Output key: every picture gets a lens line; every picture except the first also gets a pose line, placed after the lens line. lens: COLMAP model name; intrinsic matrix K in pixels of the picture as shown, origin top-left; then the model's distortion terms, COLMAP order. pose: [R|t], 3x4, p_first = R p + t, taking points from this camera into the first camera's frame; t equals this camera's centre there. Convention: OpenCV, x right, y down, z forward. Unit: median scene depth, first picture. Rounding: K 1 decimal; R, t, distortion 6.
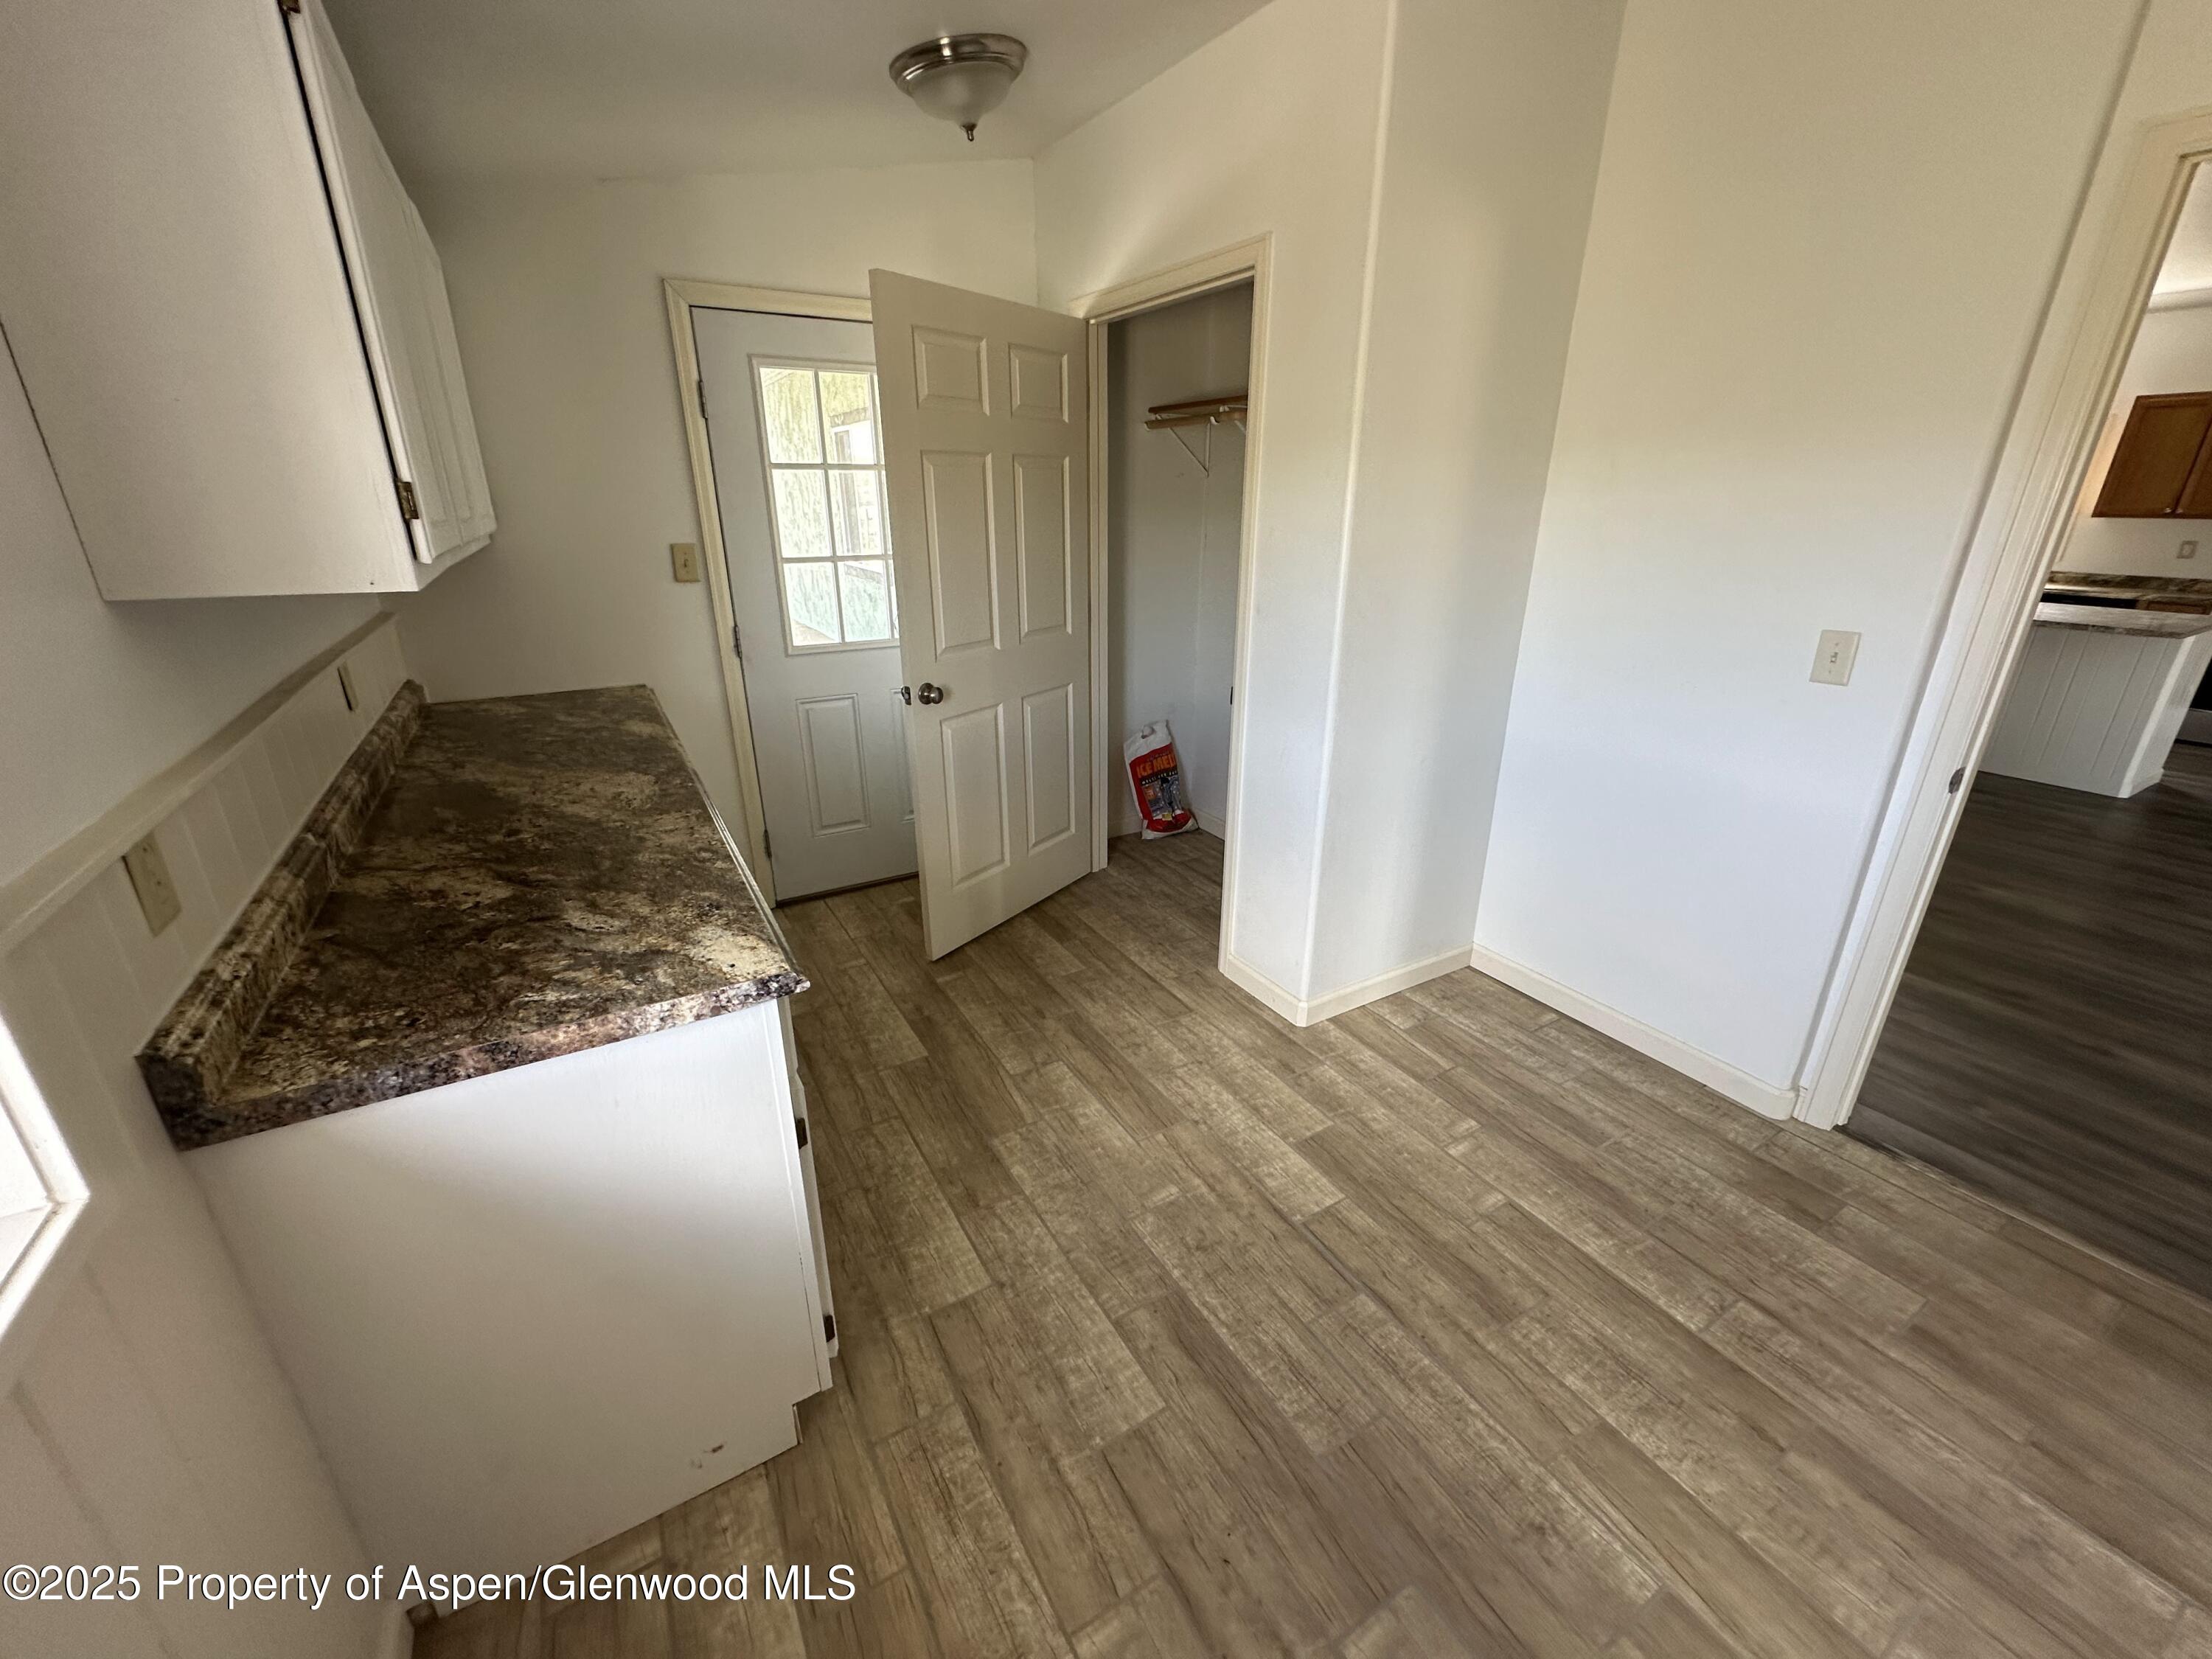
lens RADIAL K [[879.9, 0, 1102.2], [0, 879.9, 827.2], [0, 0, 1]] dist [-0.001969, 0.000024]
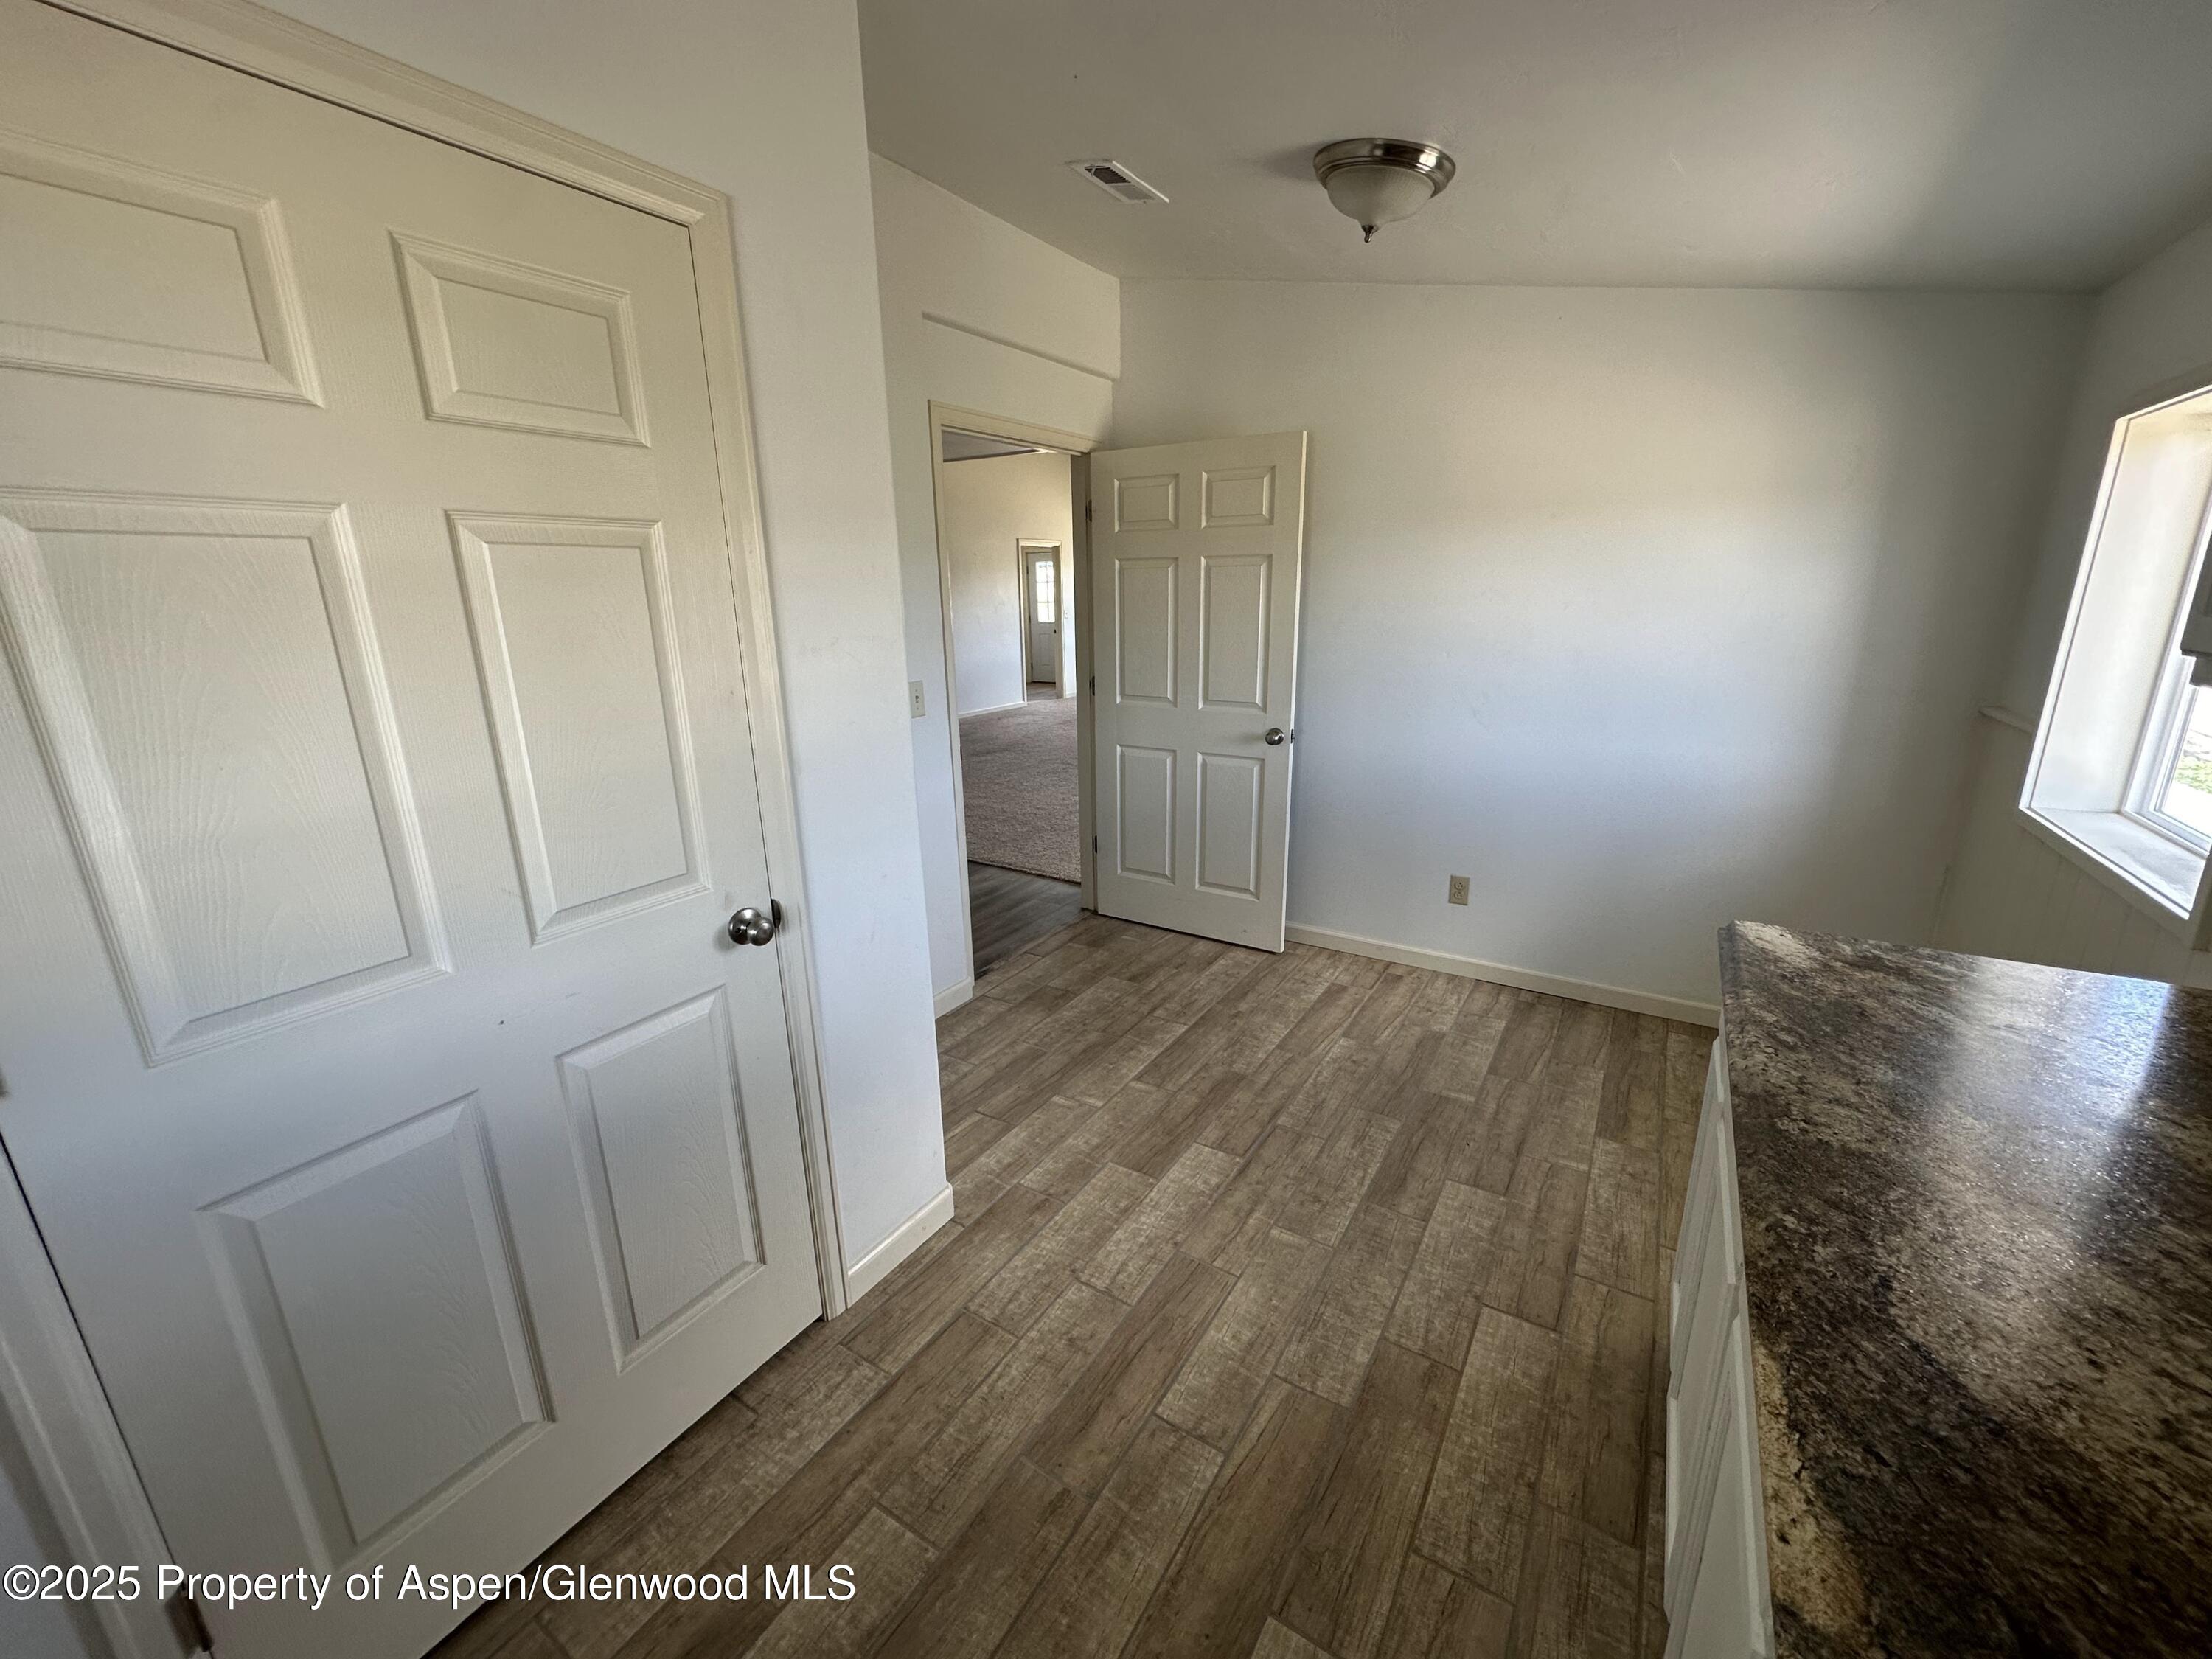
lens RADIAL K [[879.9, 0, 1102.2], [0, 879.9, 827.2], [0, 0, 1]] dist [-0.001969, 0.000024]
pose [[-0.448669, -0.228797, 0.863914, -0.659322], [0.334168, 0.853604, 0.399615, -0.515643], [-0.828872, 0.467987, -0.306528, 1.348856]]
